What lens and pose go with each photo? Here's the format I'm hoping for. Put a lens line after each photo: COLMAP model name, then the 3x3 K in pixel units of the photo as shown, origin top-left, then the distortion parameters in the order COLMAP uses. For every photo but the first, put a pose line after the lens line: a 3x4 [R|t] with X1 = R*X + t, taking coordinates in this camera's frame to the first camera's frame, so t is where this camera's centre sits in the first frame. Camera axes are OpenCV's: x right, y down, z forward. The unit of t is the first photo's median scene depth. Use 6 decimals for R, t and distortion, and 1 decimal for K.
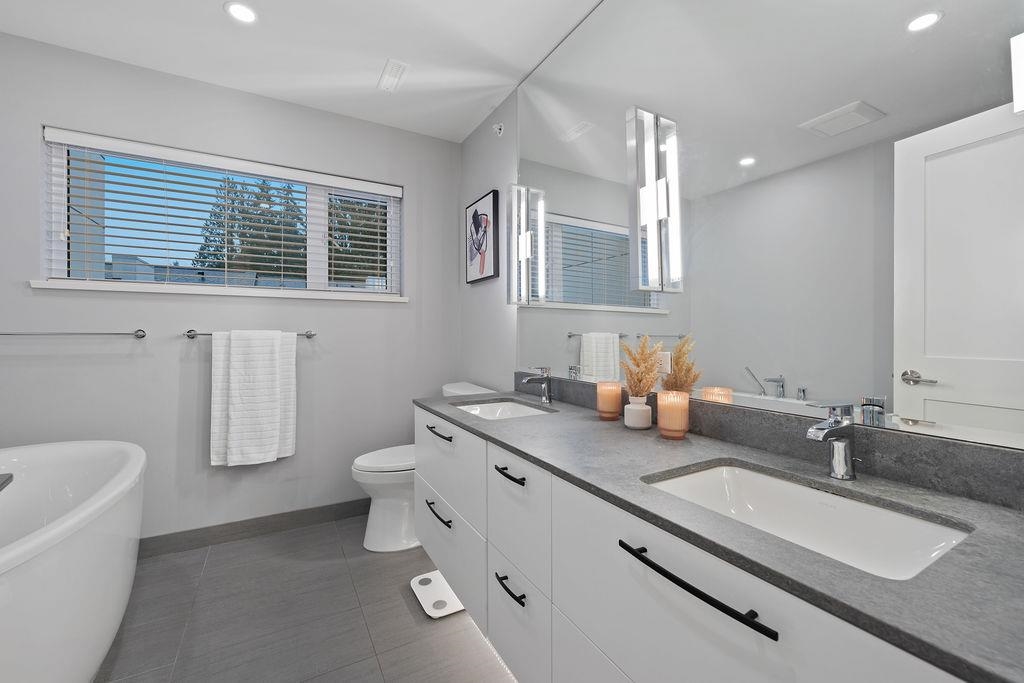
lens RADIAL K [[403.8, 0, 512.0], [0, 403.8, 341.5], [0, 0, 1]] dist [-0.000976, -0.000142]
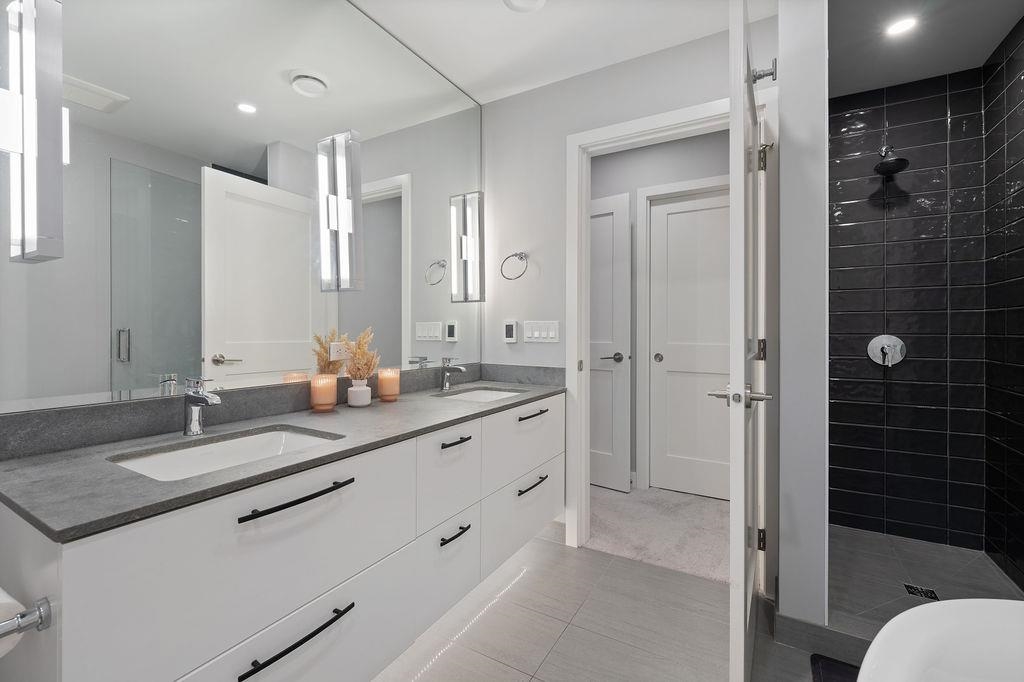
lens RADIAL K [[431.8, 0, 517.8], [0, 431.8, 341.2], [0, 0, 1]] dist [-0.002454, -0.000226]
pose [[-0.517463, -0.019653, 0.855480, -0.967735], [0.004697, 0.999656, 0.025806, -0.004842], [-0.855693, 0.017372, -0.517193, 1.204376]]
